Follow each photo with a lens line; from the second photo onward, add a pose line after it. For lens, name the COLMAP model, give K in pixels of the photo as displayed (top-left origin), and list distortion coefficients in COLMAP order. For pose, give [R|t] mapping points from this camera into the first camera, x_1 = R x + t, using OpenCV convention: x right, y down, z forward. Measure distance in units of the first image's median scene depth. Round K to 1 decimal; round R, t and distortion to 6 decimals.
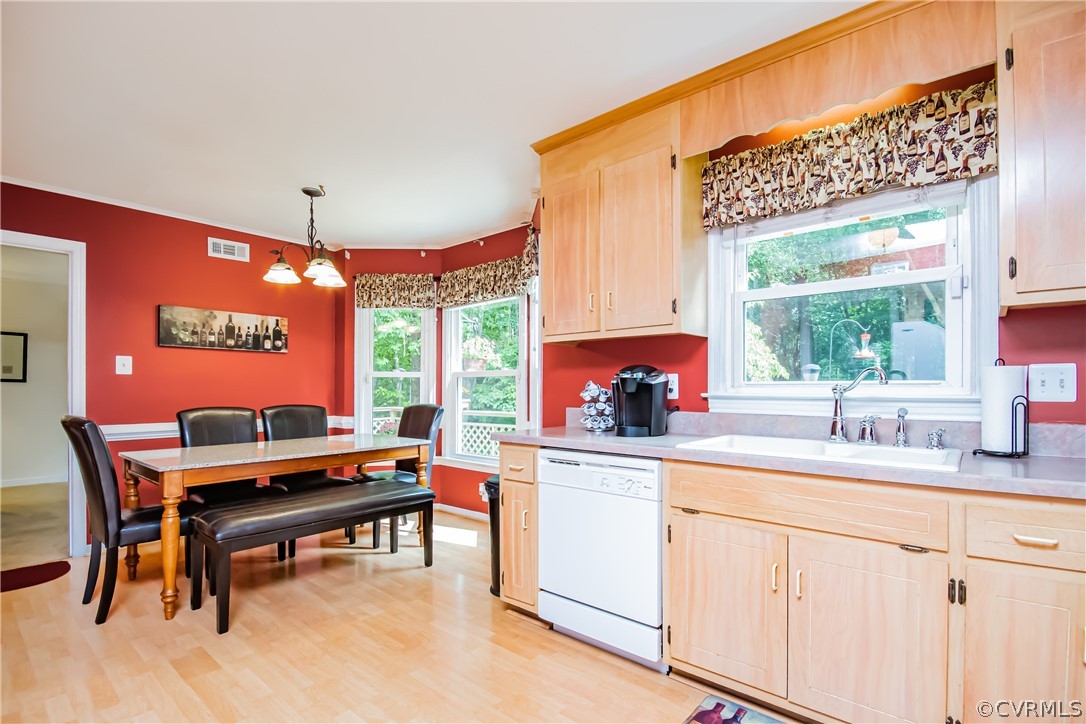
lens RADIAL K [[531.1, 0, 543.6], [0, 531.1, 386.0], [0, 0, 1]] dist [0.017128, -0.016507]
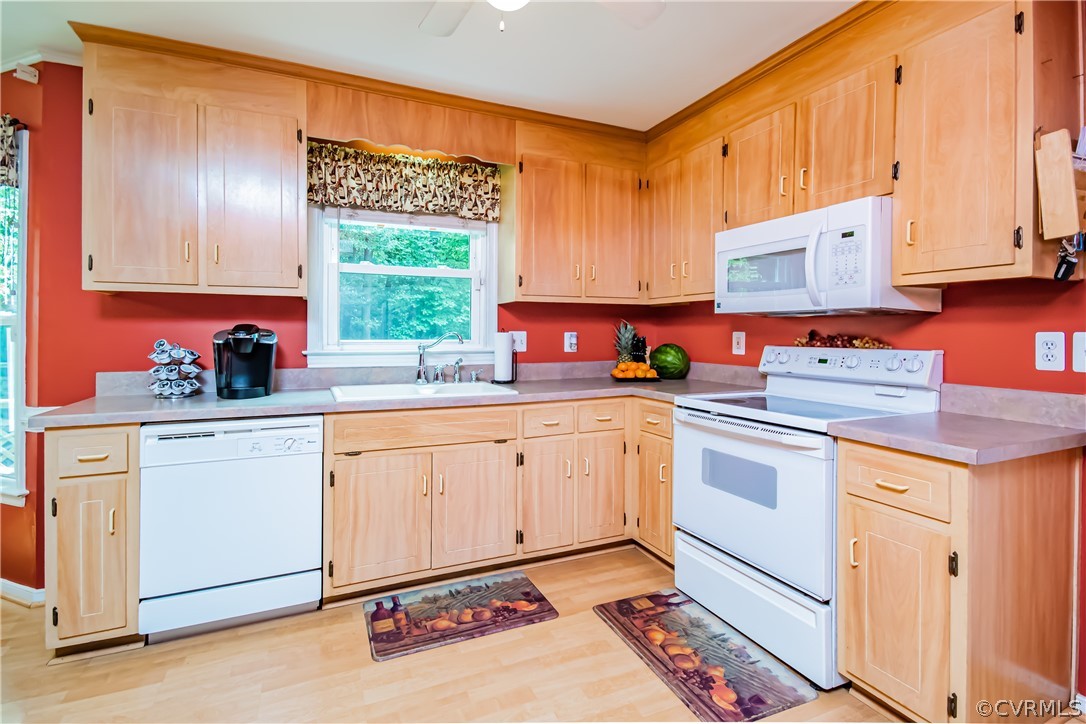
lens RADIAL K [[501.6, 0, 541.0], [0, 501.6, 333.1], [0, 0, 1]] dist [0.010211, 0.000295]
pose [[0.423610, 0.000861, 0.905844, -0.523202], [-0.005840, 0.999981, 0.001780, -0.033541], [-0.905826, -0.006044, 0.423607, 0.148344]]
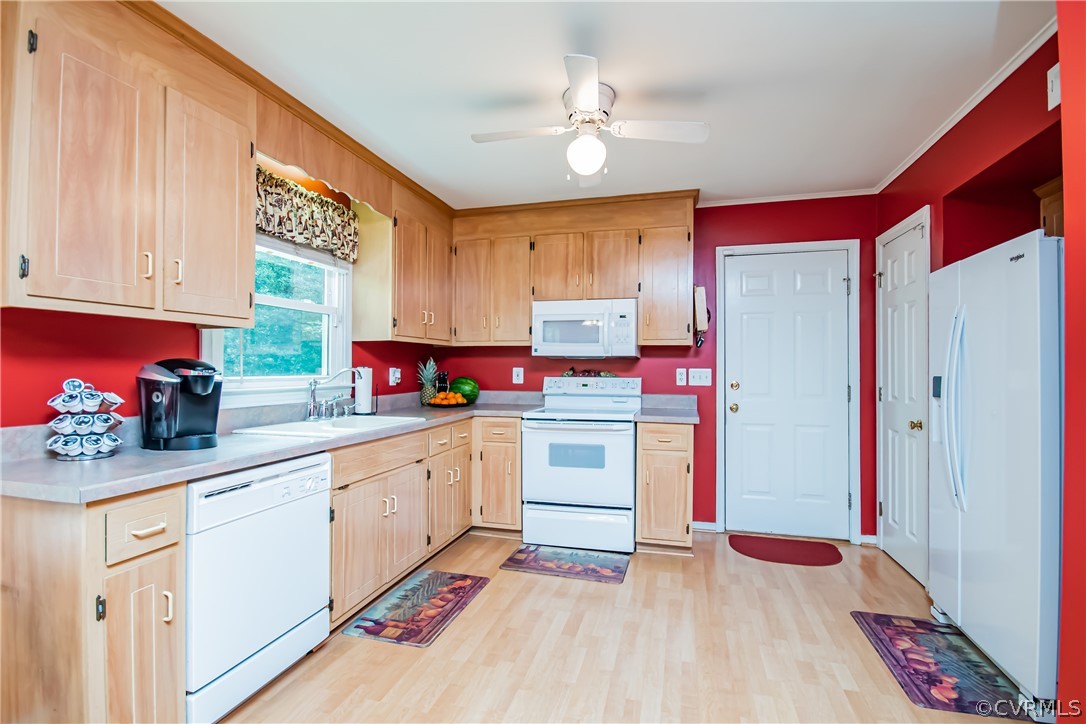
lens RADIAL K [[505.4, 0, 545.8], [0, 505.4, 365.0], [0, 0, 1]] dist [-0.003412, -0.001225]
pose [[-0.438055, 0.004421, 0.898937, -0.900655], [-0.005966, 0.999952, -0.007825, -0.033264], [-0.898929, -0.008791, -0.438007, 1.033051]]
